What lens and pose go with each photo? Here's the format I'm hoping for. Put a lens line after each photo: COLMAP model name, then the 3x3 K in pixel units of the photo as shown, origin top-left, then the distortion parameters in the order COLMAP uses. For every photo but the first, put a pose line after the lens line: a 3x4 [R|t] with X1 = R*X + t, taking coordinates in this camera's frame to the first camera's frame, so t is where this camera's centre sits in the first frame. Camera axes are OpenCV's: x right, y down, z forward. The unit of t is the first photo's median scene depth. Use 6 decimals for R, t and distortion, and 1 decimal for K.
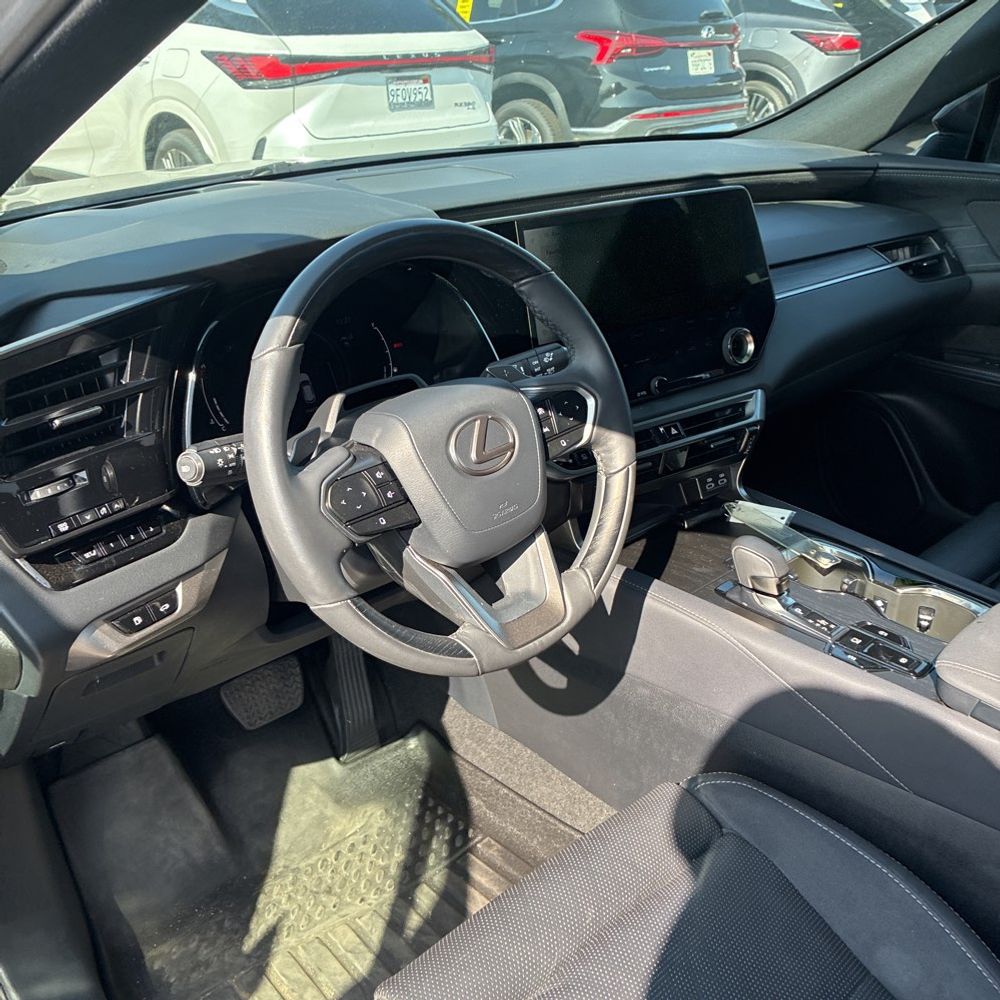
lens RADIAL K [[996.8, 0, 476.3], [0, 996.8, 501.3], [0, 0, 1]] dist [0.045064, -0.031353]
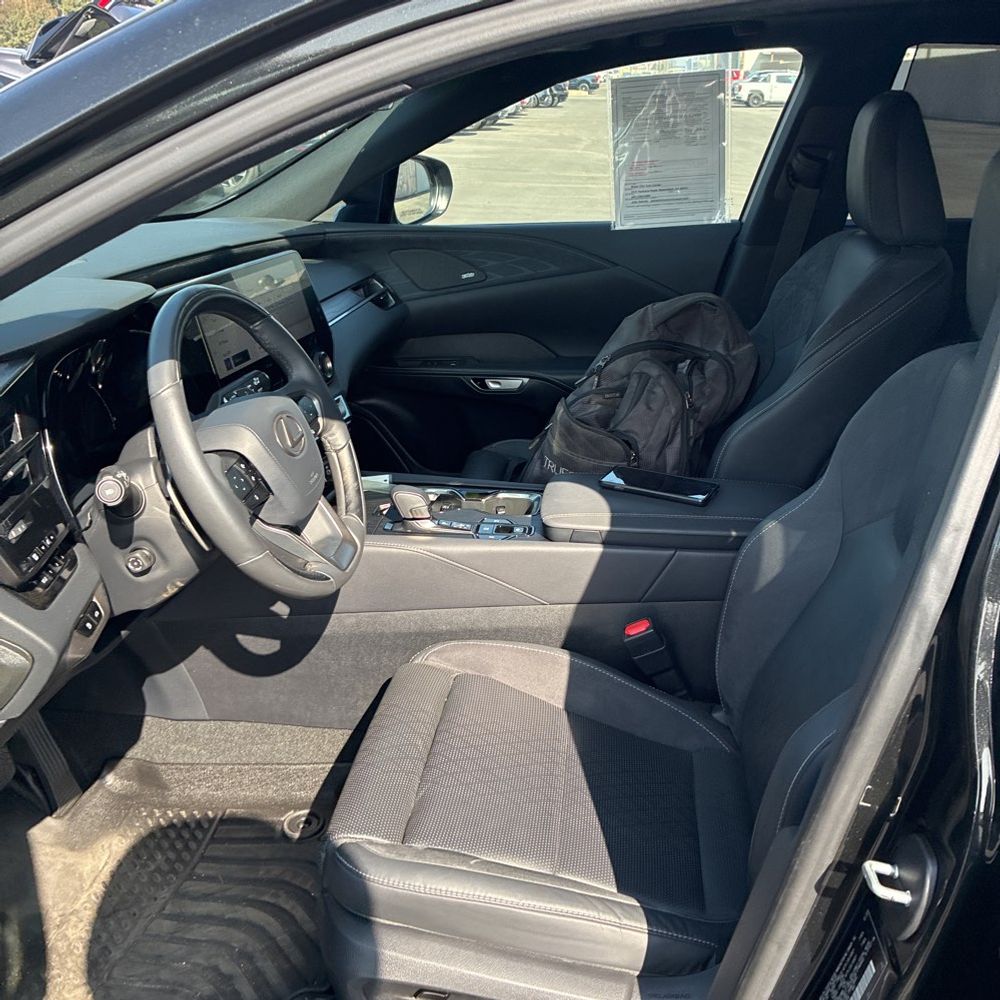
lens RADIAL K [[996.8, 0, 476.3], [0, 996.8, 501.3], [0, 0, 1]] dist [0.045064, -0.031353]
pose [[0.781012, -0.235352, 0.578471, -0.398472], [0.273226, 0.961690, 0.022374, 0.047356], [-0.561576, 0.140579, 0.815396, -0.191074]]
